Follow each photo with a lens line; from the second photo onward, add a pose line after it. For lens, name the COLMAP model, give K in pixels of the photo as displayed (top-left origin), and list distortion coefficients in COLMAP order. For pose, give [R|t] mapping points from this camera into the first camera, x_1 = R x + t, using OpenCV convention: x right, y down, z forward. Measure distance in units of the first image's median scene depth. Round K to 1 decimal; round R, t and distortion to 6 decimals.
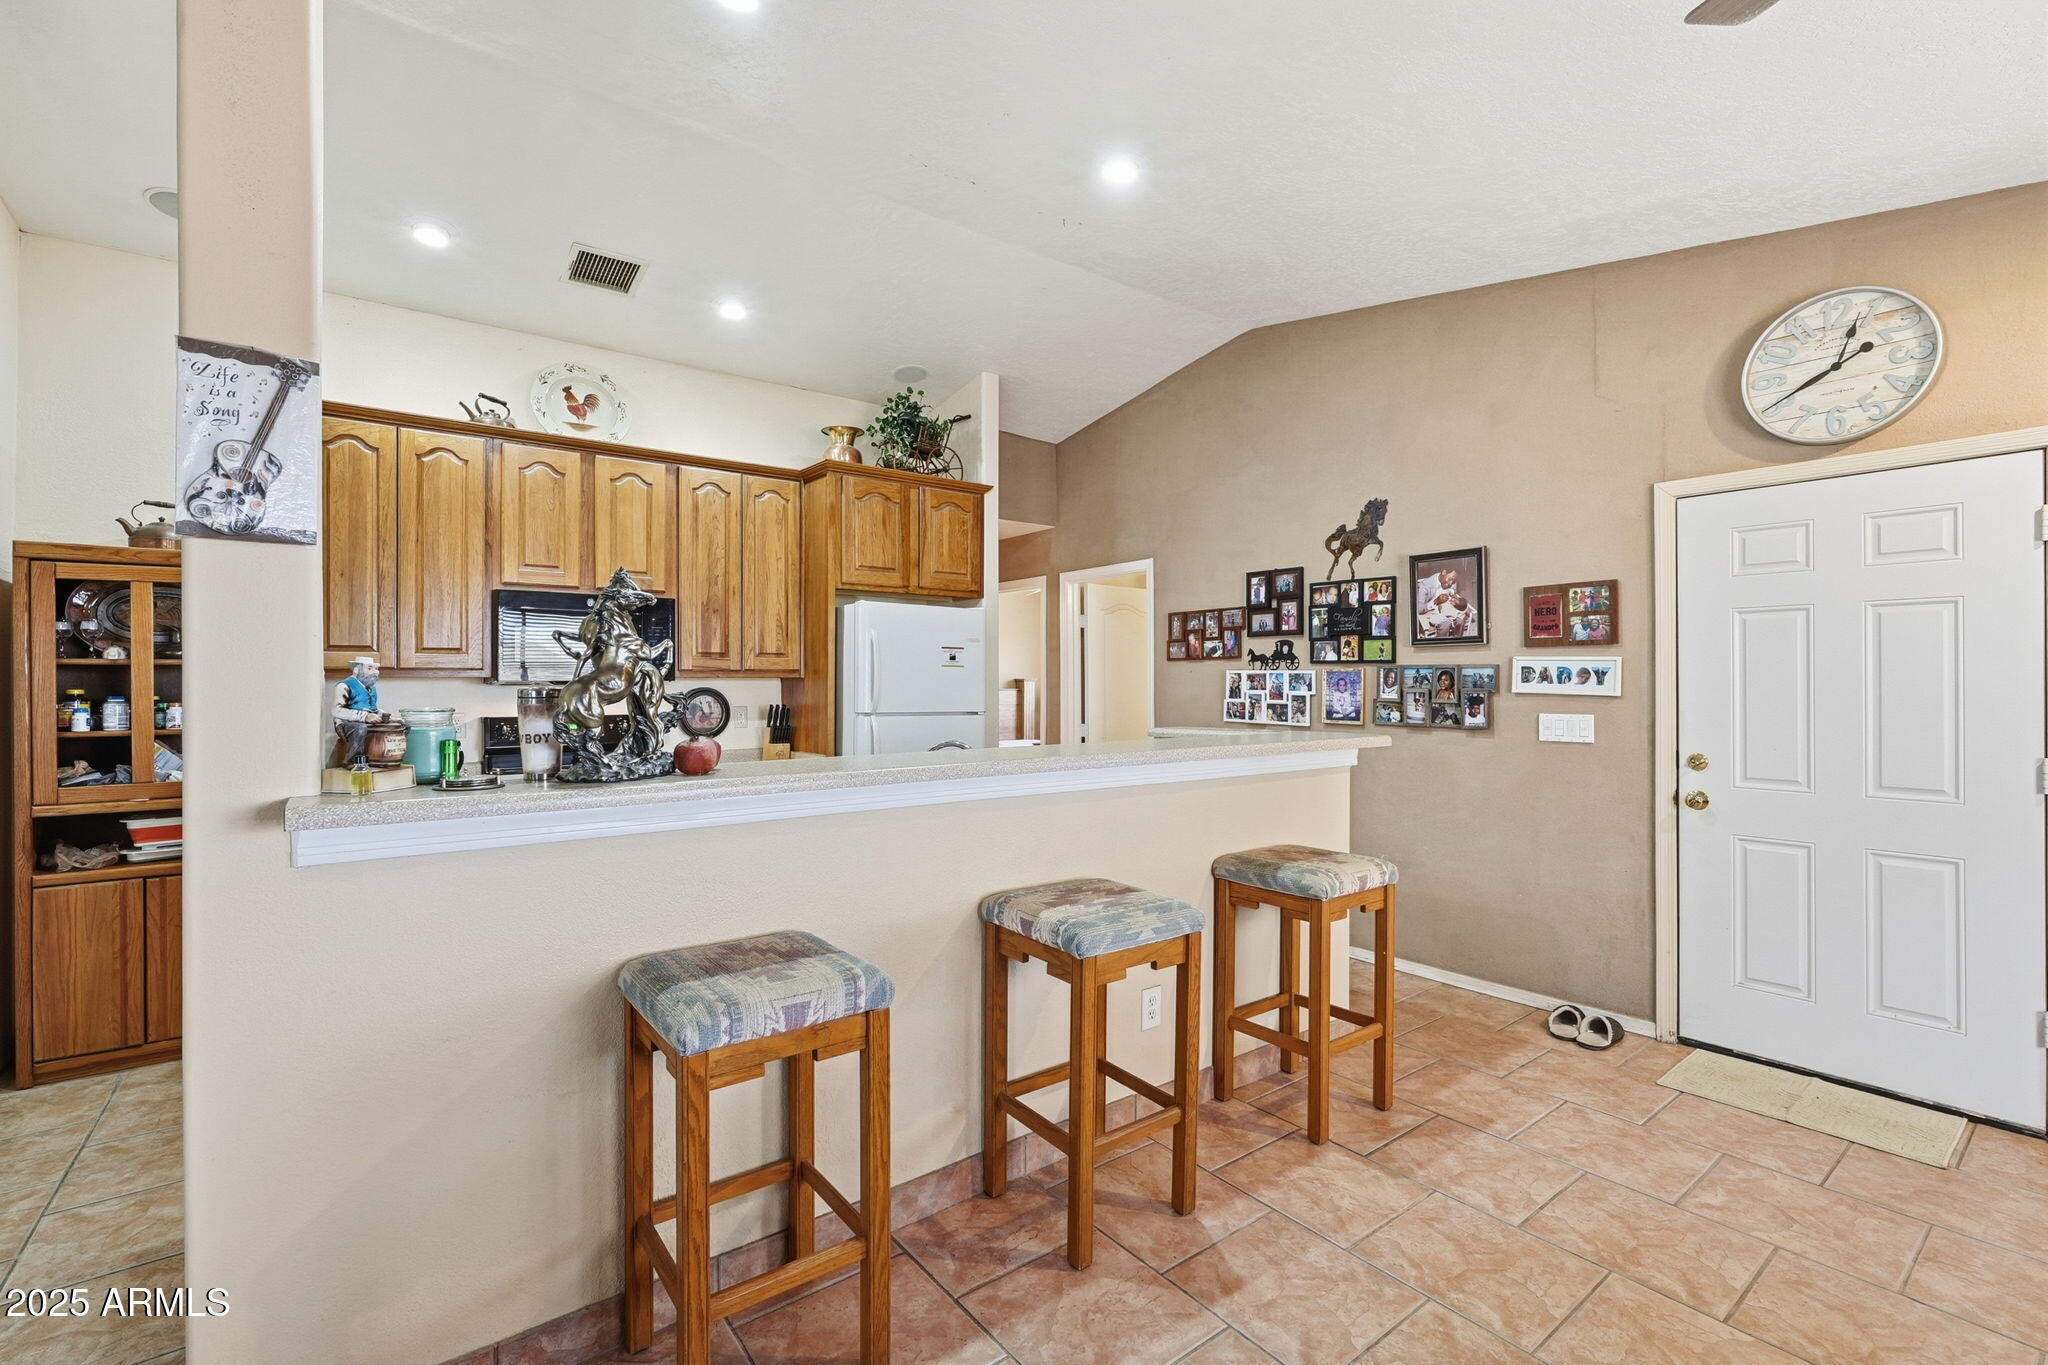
lens RADIAL K [[902.4, 0, 1031.8], [0, 902.4, 679.1], [0, 0, 1]] dist [-0.012414, 0.006697]
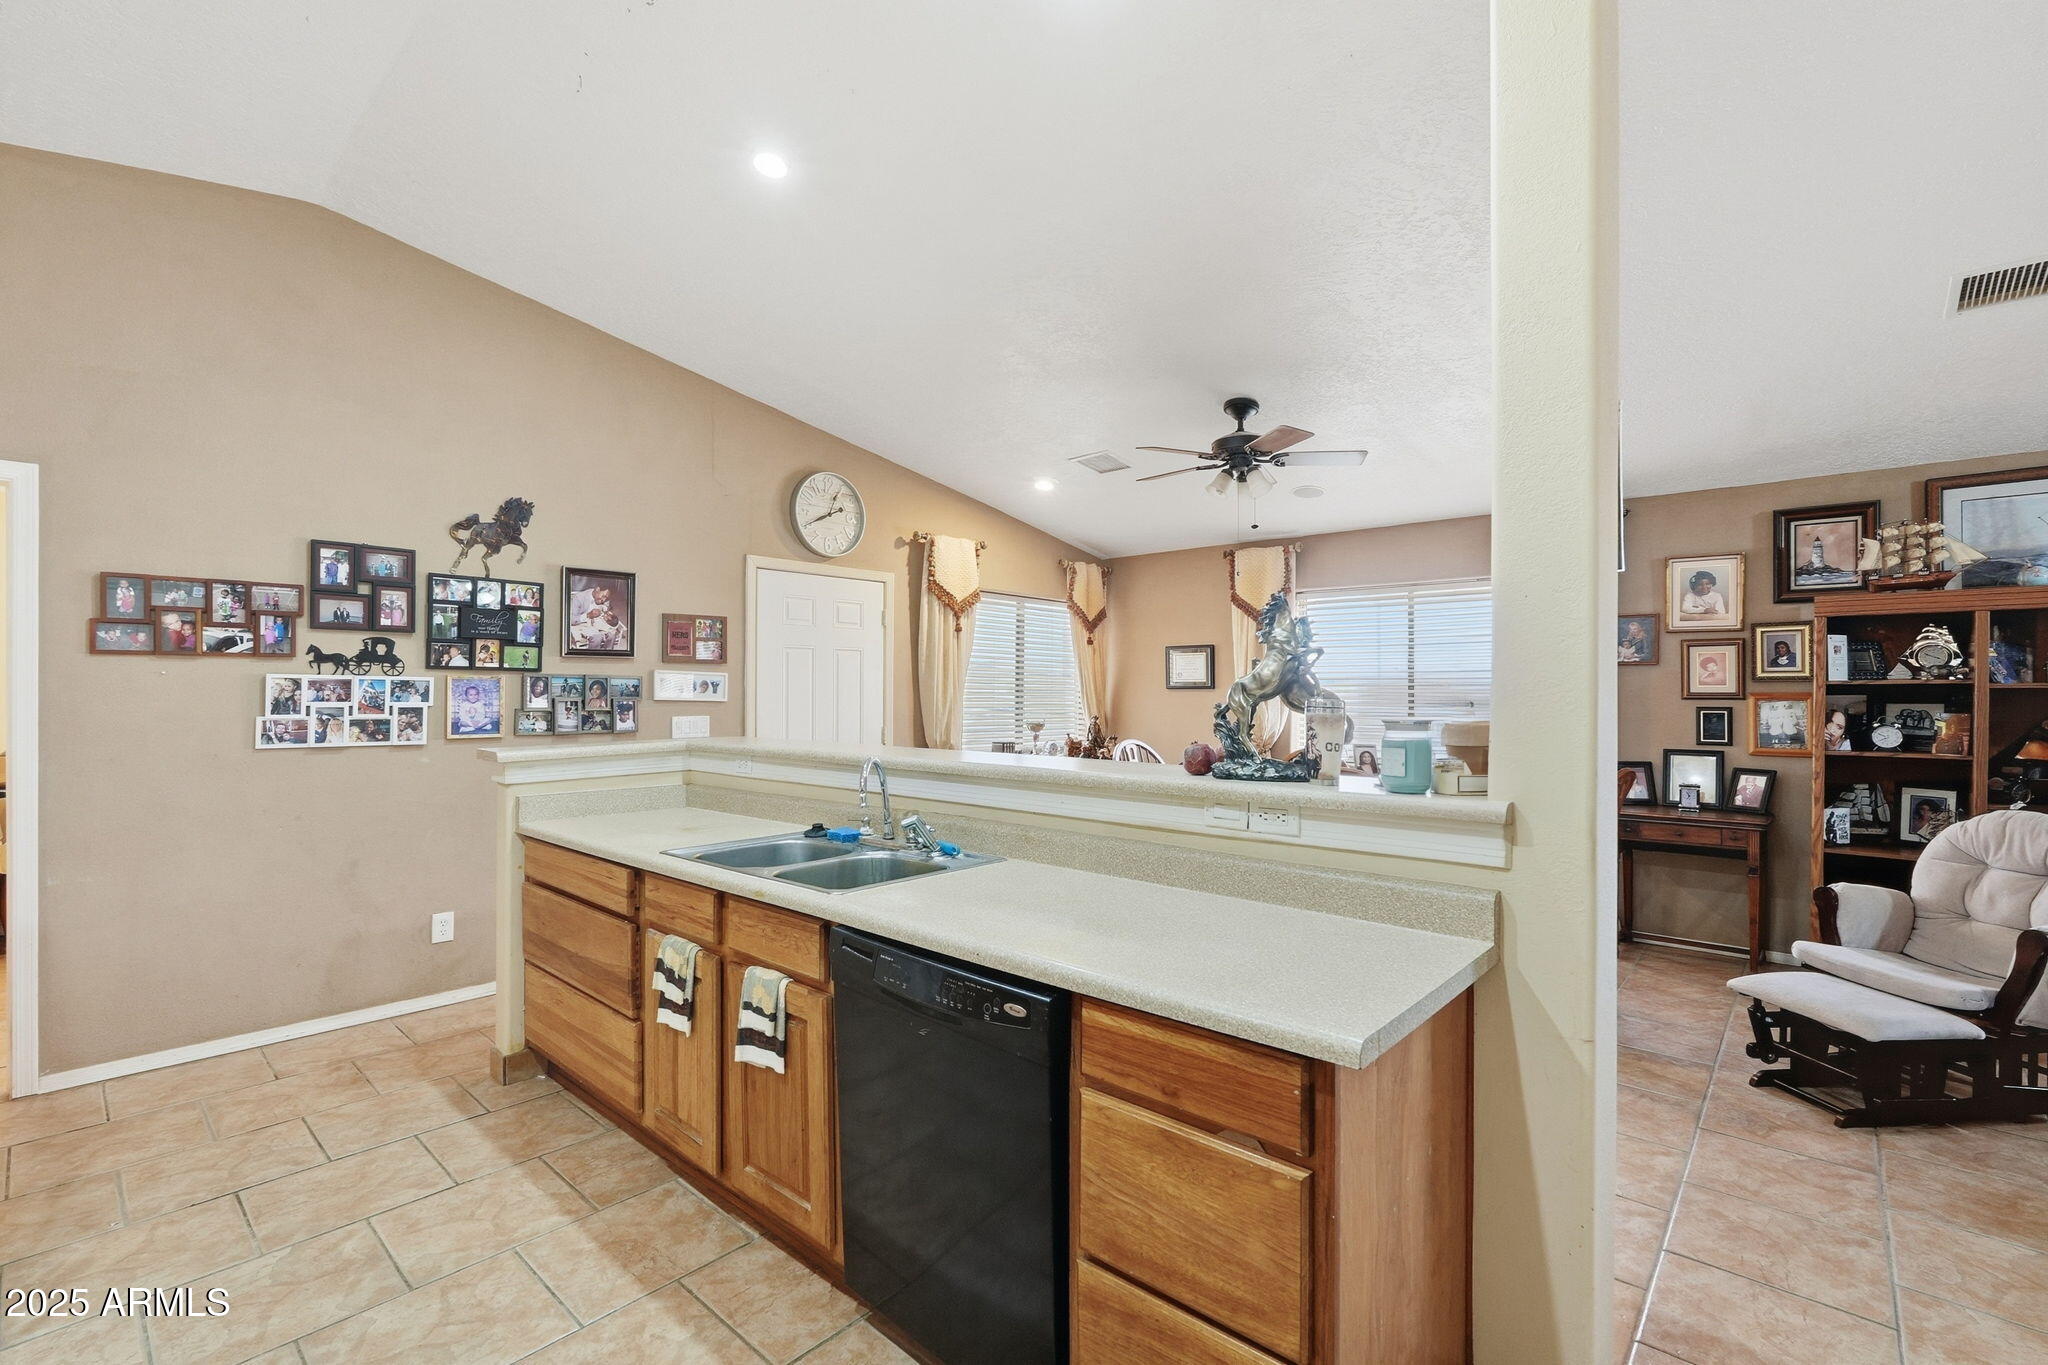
lens RADIAL K [[902.4, 0, 1016.9], [0, 902.4, 684.2], [0, 0, 1]] dist [-0.012414, 0.006697]
pose [[-0.175609, 0.006274, 0.984440, -0.639035], [-0.005260, 0.999959, -0.007311, 0.000144], [-0.984446, -0.006462, -0.175569, 0.647491]]
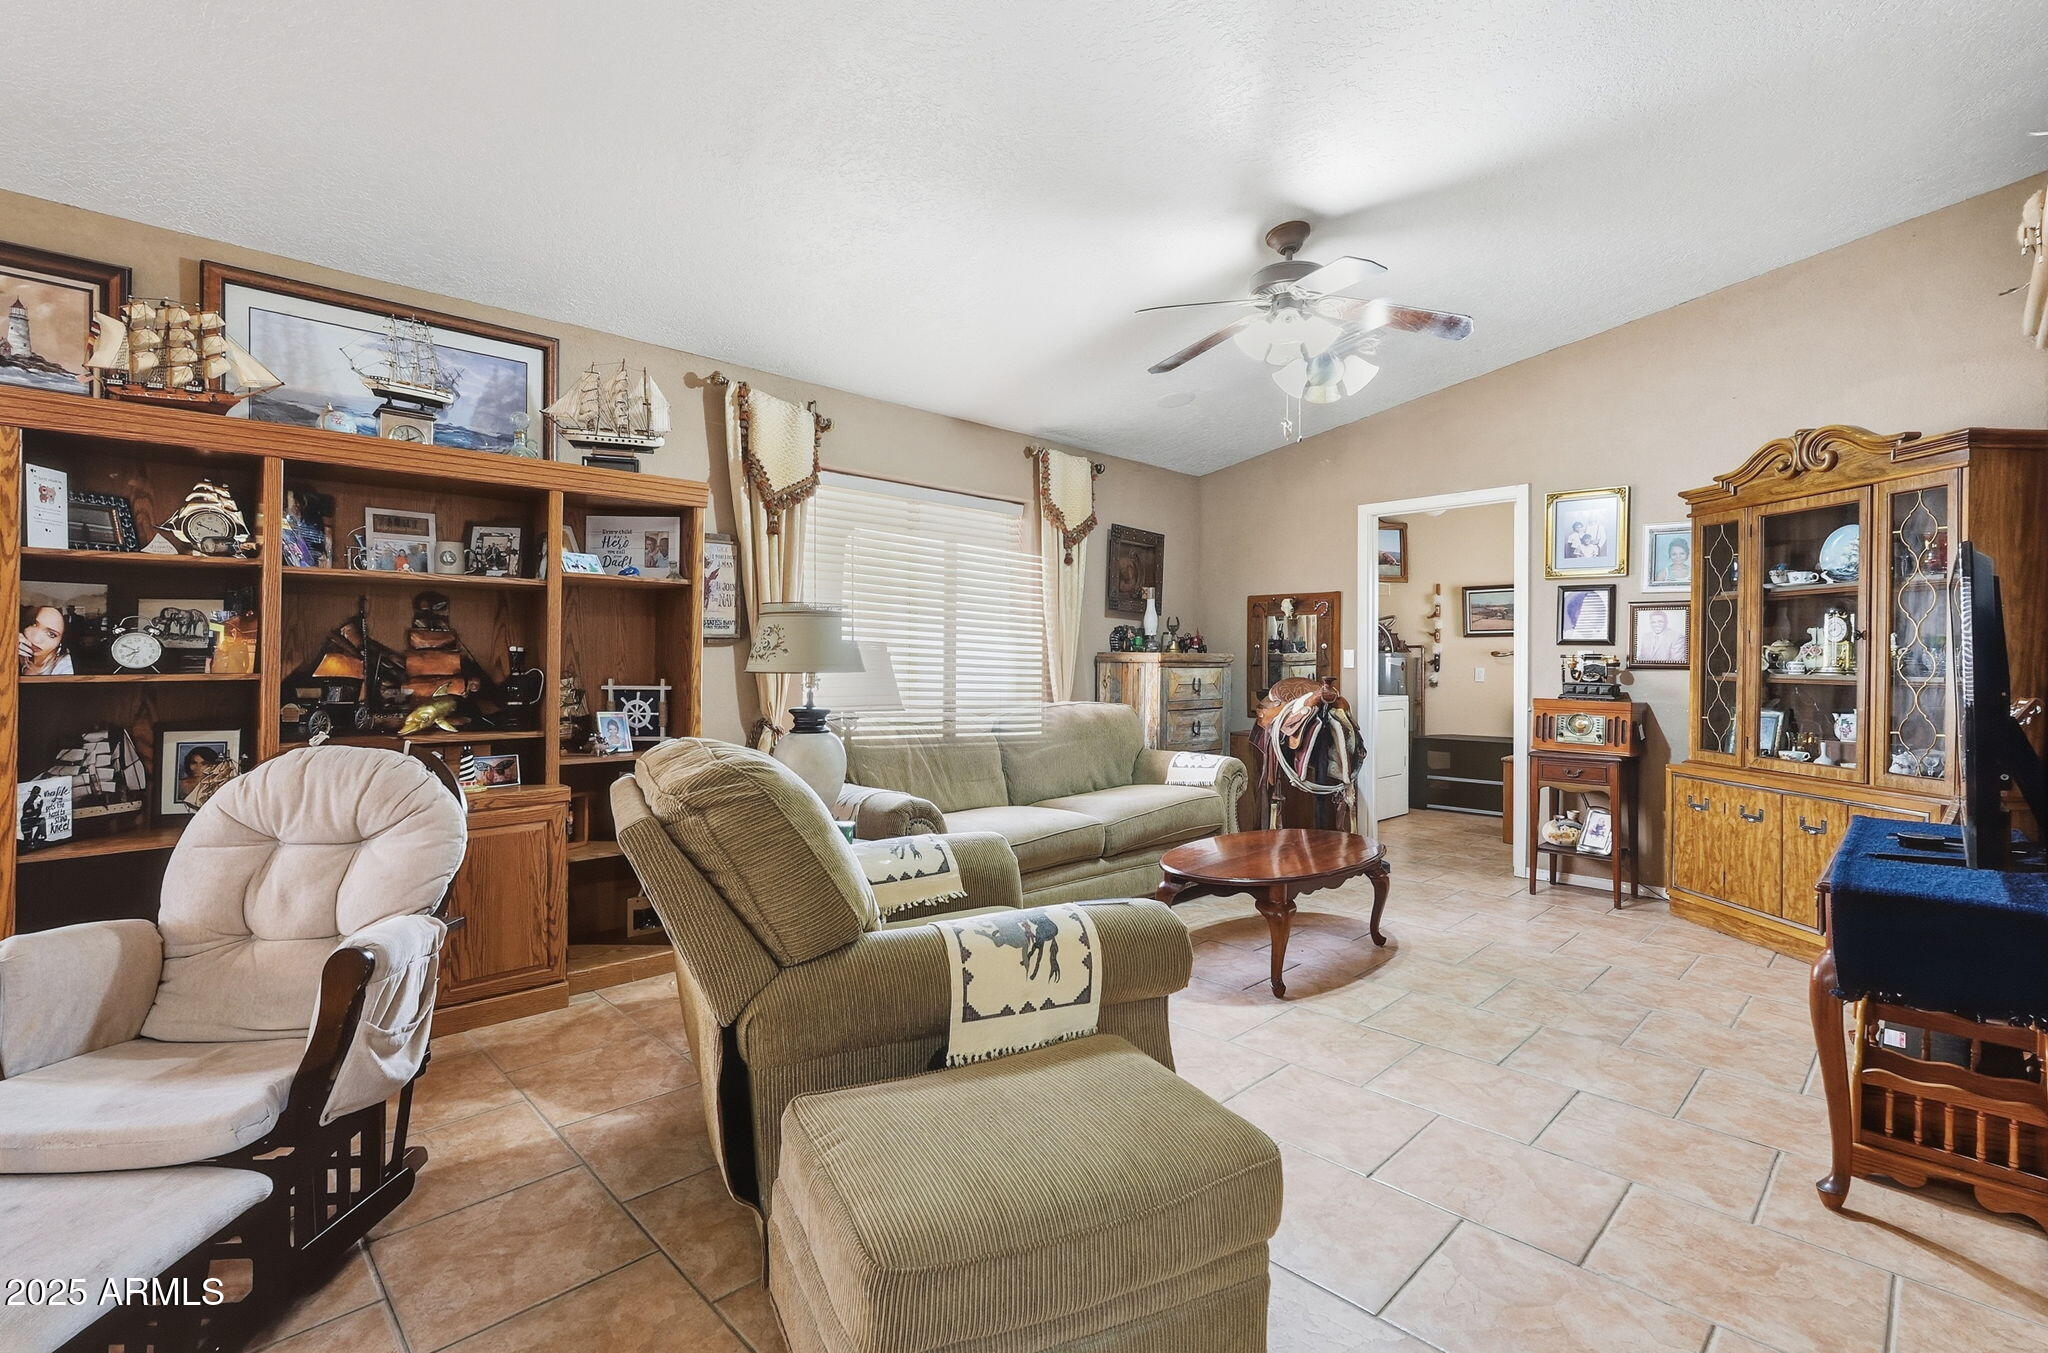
lens RADIAL K [[917.9, 0, 1011.9], [0, 917.9, 658.9], [0, 0, 1]] dist [-0.006359, 0.002203]
pose [[-0.994483, -0.002555, -0.104866, -0.368185], [-0.002625, 0.999996, 0.000528, 0.046978], [0.104865, 0.000801, -0.994486, 0.224817]]
